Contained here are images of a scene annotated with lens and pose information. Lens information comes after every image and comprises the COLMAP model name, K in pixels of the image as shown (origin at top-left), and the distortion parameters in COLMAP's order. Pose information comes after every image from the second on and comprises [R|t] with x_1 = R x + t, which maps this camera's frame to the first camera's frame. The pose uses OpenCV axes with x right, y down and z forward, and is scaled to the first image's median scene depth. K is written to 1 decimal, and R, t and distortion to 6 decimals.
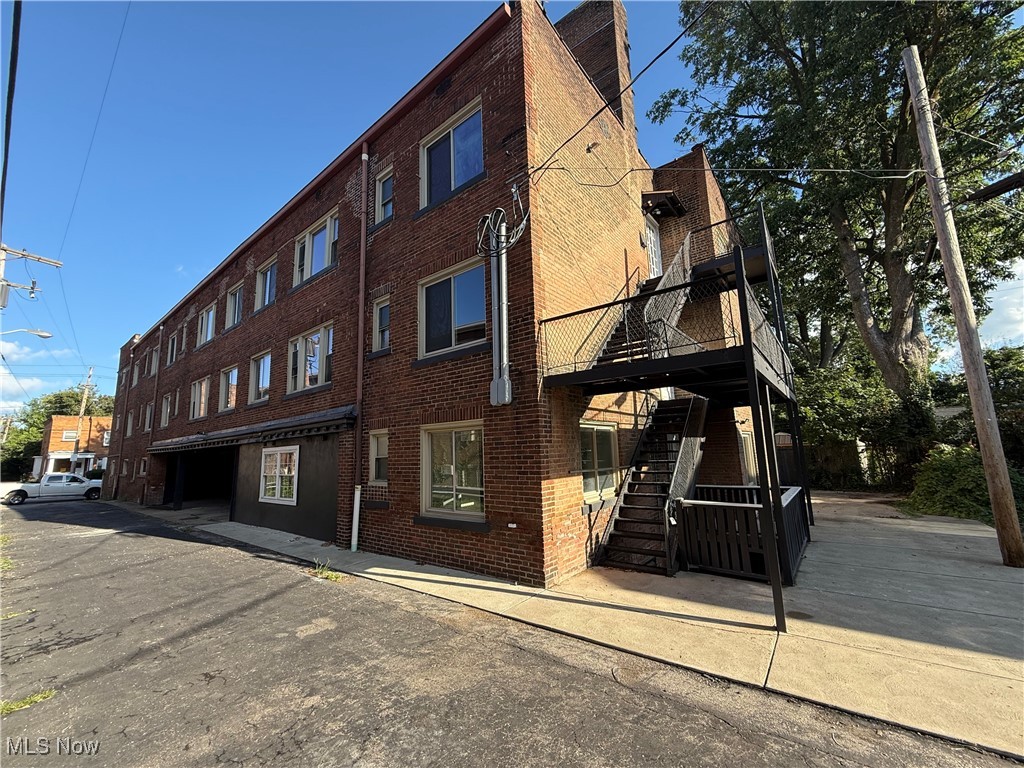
lens RADIAL K [[404.7, 0, 511.3], [0, 404.7, 386.7], [0, 0, 1]] dist [0.001429, -0.000054]
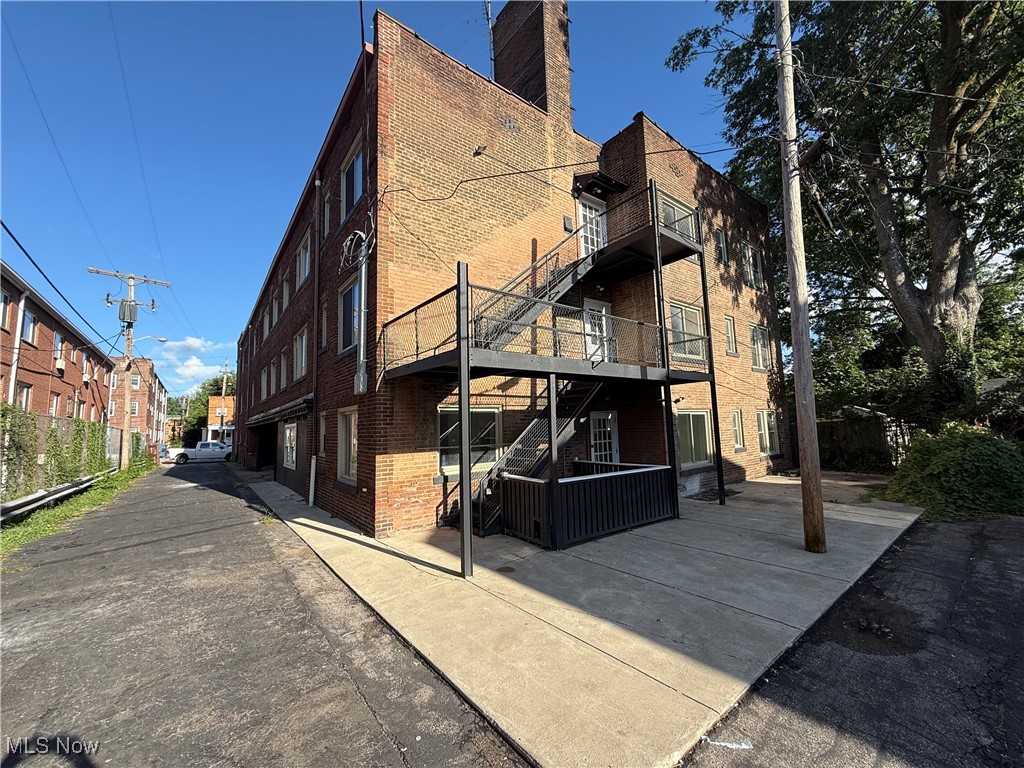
lens RADIAL K [[404.7, 0, 511.4], [0, 404.7, 386.9], [0, 0, 1]] dist [0.001429, -0.000054]
pose [[0.970562, -0.019994, -0.240021, 0.684625], [0.036196, 0.997339, 0.063285, -0.037497], [0.238117, -0.070110, 0.968703, -0.086243]]
